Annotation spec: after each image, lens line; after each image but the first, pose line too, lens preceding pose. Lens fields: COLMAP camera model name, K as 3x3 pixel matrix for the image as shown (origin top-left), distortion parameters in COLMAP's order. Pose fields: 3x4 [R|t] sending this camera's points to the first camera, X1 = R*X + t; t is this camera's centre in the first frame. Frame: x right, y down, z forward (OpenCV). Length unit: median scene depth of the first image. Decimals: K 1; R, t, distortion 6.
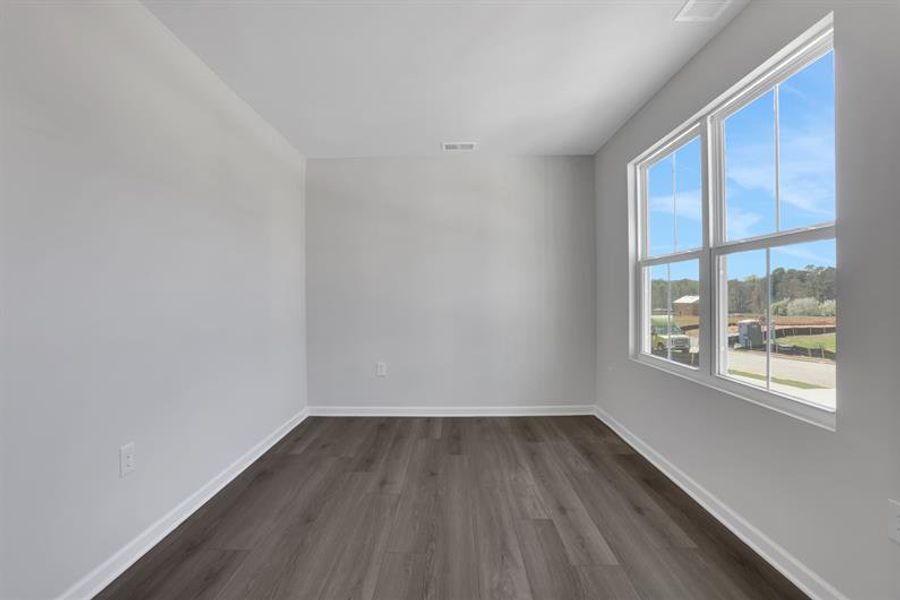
lens RADIAL K [[424.8, 0, 447.6], [0, 424.8, 299.9], [0, 0, 1]] dist [0.003218, 0.000693]
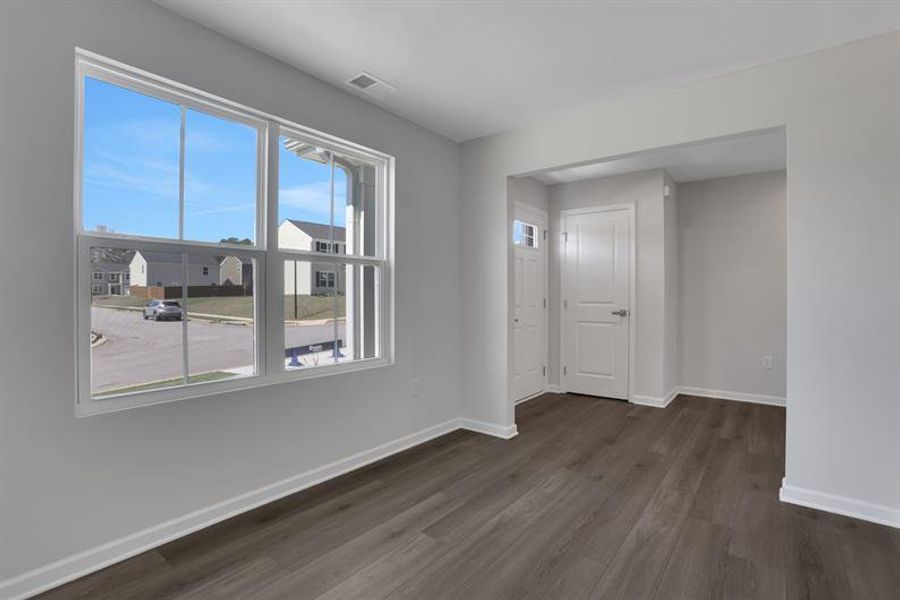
lens RADIAL K [[424.8, 0, 448.3], [0, 424.8, 298.8], [0, 0, 1]] dist [0.003218, 0.000693]
pose [[-0.793729, -0.002374, 0.608267, -0.411114], [-0.003731, 0.999993, -0.000965, -0.009896], [-0.608261, -0.003036, -0.793732, 1.838093]]
